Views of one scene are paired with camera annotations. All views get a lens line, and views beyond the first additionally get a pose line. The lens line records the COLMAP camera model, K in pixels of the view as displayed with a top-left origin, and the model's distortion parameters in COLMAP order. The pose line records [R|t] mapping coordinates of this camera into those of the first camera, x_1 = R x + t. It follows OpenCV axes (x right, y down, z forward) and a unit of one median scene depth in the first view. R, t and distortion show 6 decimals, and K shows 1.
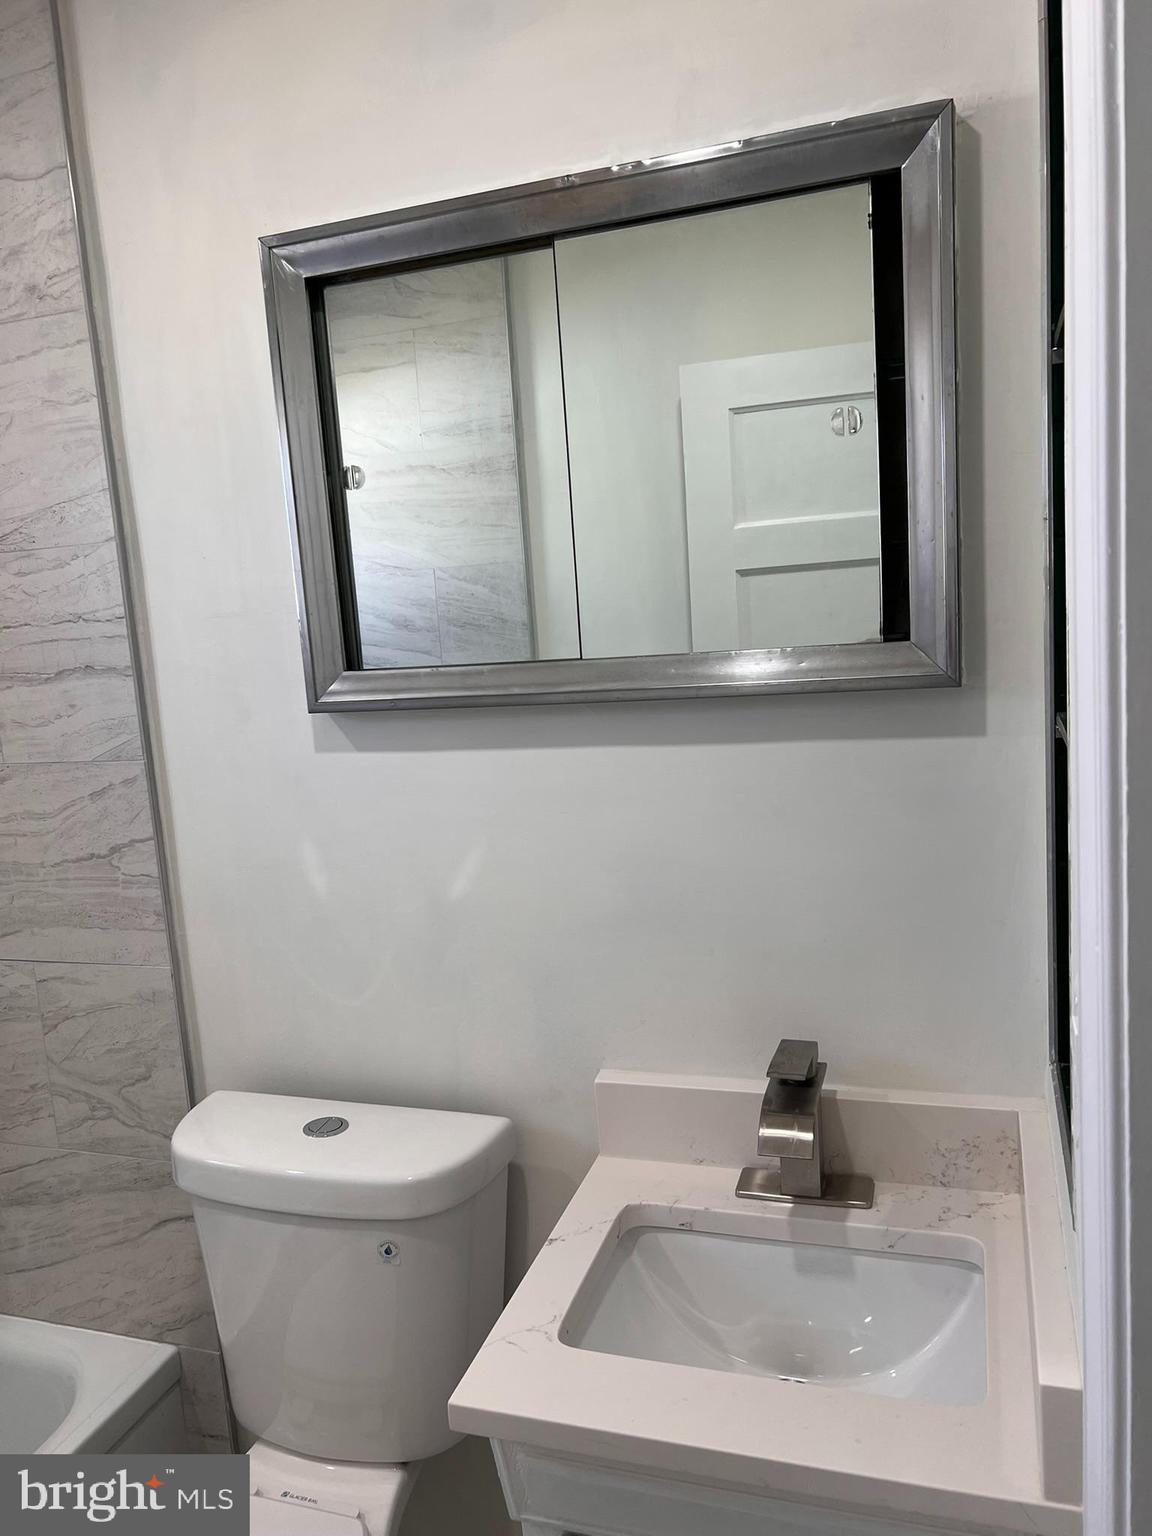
lens RADIAL K [[1162.5, 0, 572.5], [0, 1162.5, 769.4], [0, 0, 1]] dist [0.030345, -0.036871]
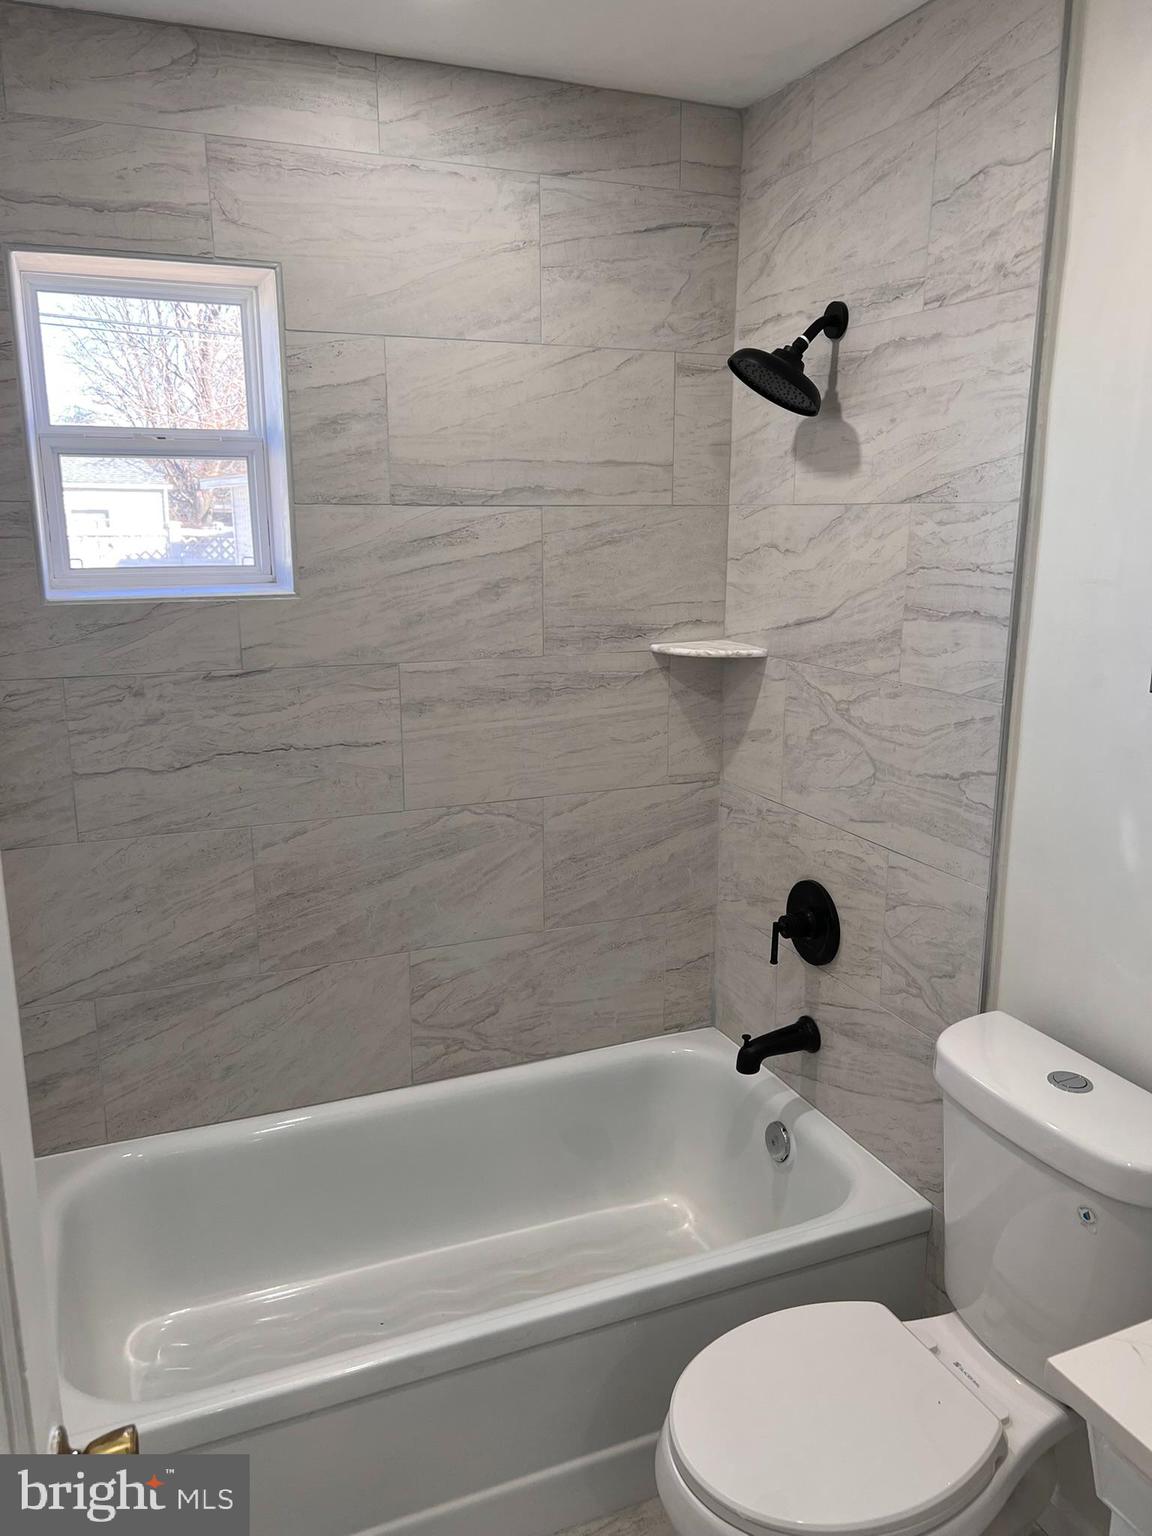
lens RADIAL K [[1162.5, 0, 575.6], [0, 1162.5, 771.0], [0, 0, 1]] dist [0.030345, -0.036871]
pose [[0.660348, 0.234846, -0.713294, 0.163752], [-0.160505, 0.972032, 0.171442, -0.069057], [0.733607, 0.001276, 0.679573, -0.042106]]
